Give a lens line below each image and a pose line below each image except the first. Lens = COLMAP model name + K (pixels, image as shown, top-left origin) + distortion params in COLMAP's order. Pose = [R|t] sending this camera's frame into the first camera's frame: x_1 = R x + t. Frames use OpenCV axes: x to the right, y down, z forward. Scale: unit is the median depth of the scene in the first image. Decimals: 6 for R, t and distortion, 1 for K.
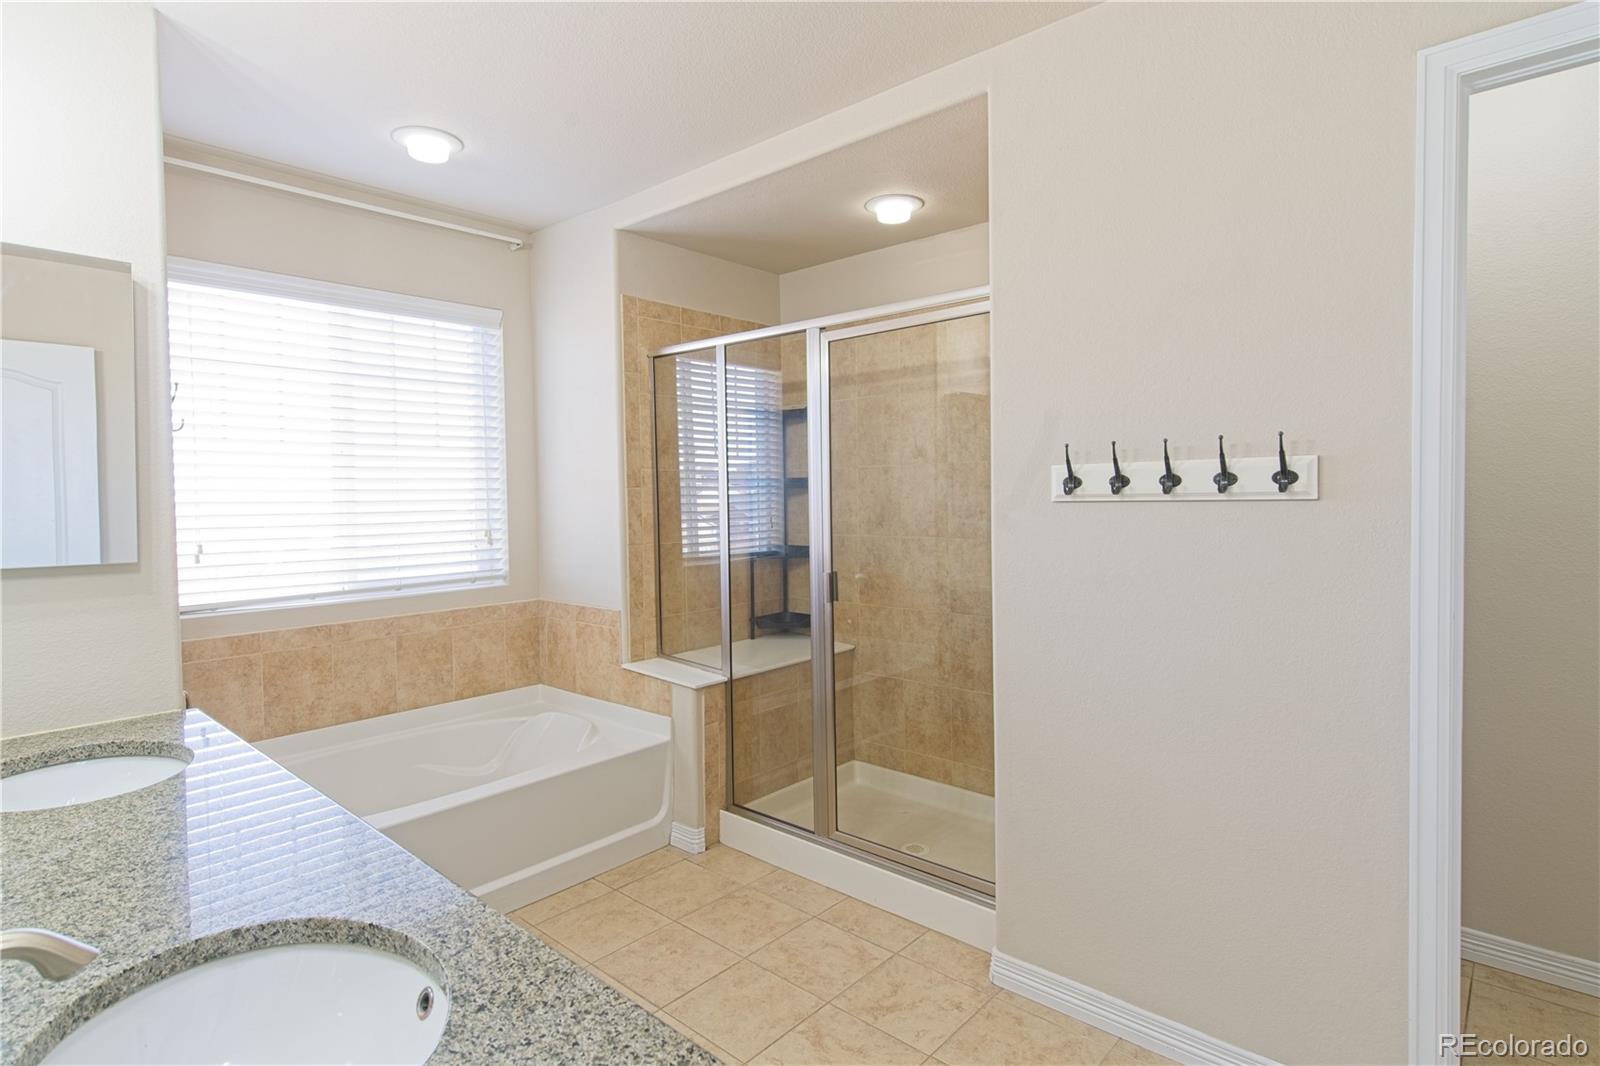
lens RADIAL K [[819.8, 0, 802.0], [0, 819.8, 523.1], [0, 0, 1]] dist [0.018396, 0.000236]
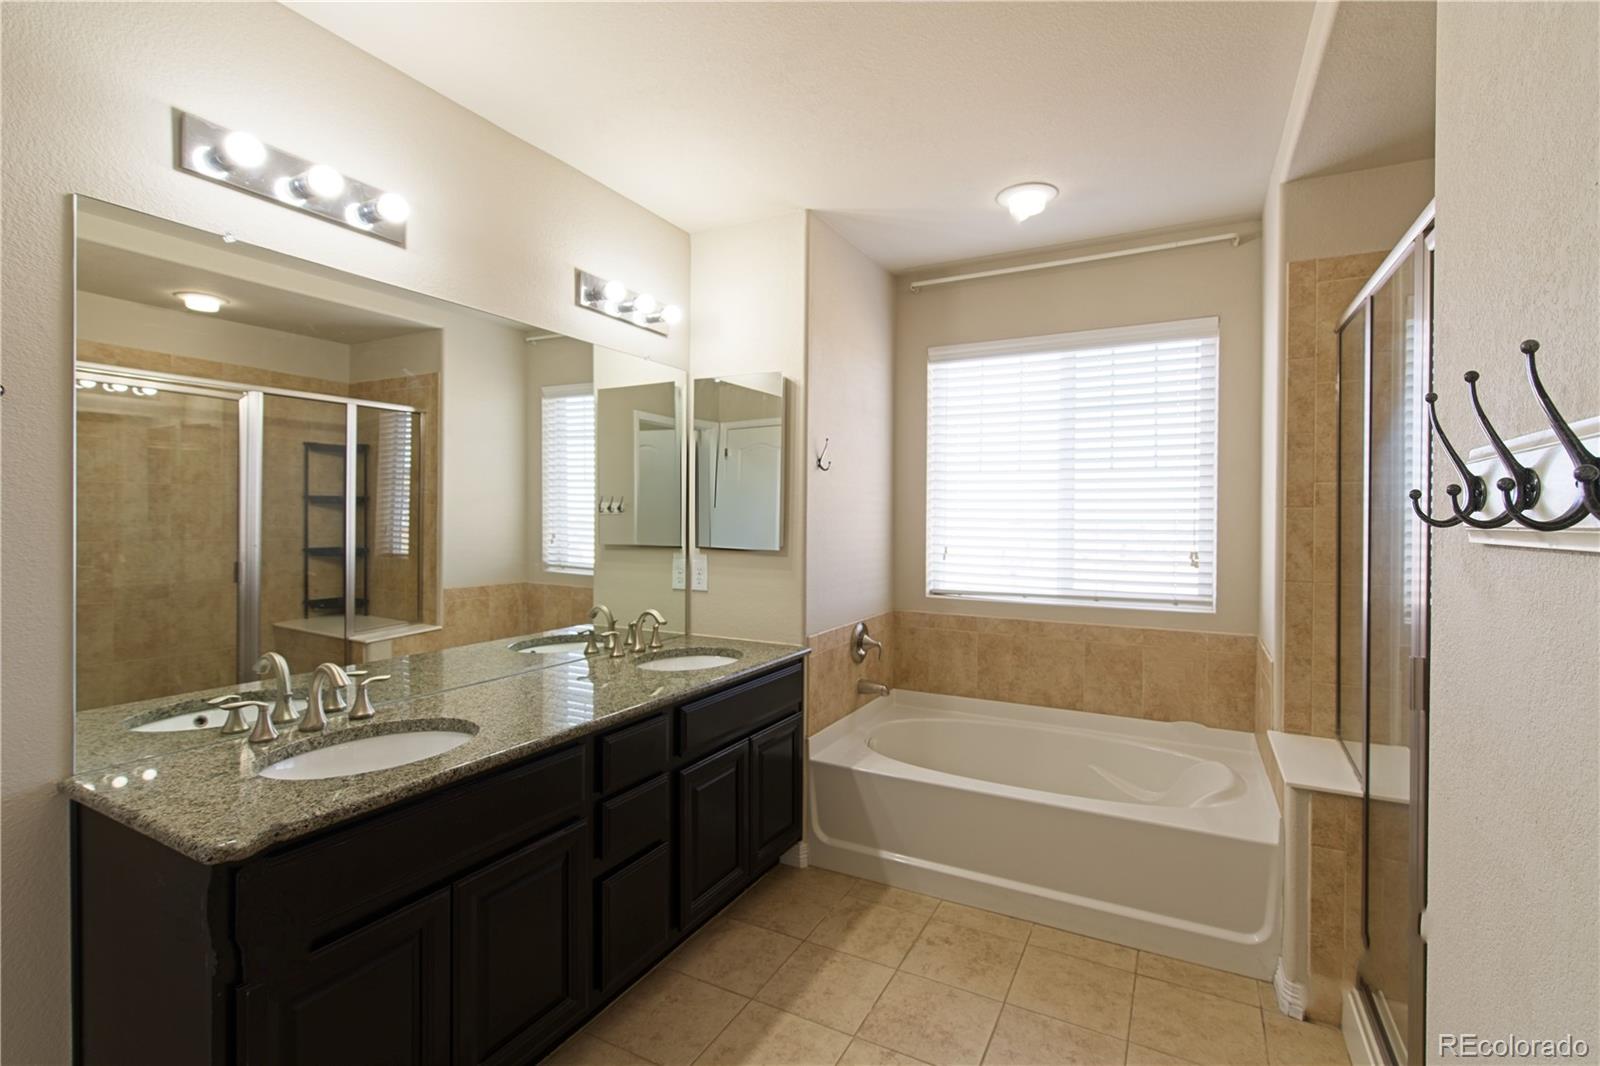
lens RADIAL K [[726.3, 0, 799.3], [0, 726.3, 524.8], [0, 0, 1]] dist [-0.005442, -0.000240]
pose [[0.229335, 0.024989, -0.973027, 0.351042], [-0.043762, 0.998924, 0.015339, -0.016932], [0.972363, 0.039064, 0.230182, 0.390282]]
